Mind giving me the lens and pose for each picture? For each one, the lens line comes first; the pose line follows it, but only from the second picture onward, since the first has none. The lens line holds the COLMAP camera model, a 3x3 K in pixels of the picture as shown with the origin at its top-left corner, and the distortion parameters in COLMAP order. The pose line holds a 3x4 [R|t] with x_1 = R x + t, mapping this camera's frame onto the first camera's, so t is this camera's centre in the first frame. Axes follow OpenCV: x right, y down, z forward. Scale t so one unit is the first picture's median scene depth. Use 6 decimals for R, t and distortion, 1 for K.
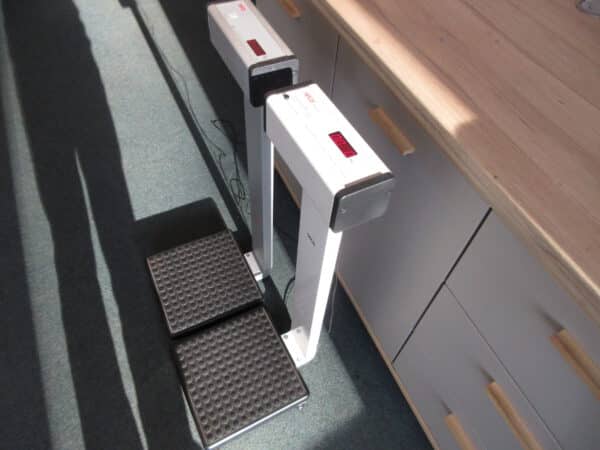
lens RADIAL K [[436.0, 0, 300.0], [0, 436.0, 225.0], [0, 0, 1]] dist [-0.010591, -0.004021]
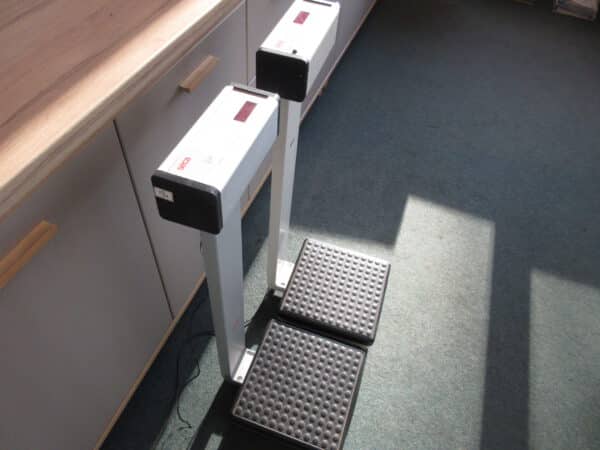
lens RADIAL K [[445.3, 0, 300.0], [0, 445.3, 225.0], [0, 0, 1]] dist [0.061889, -0.000900]
pose [[-0.698582, -0.609326, 0.375105, -0.390485], [0.500661, -0.041723, 0.864637, -0.680782], [-0.511196, 0.791821, 0.334213, 0.493071]]
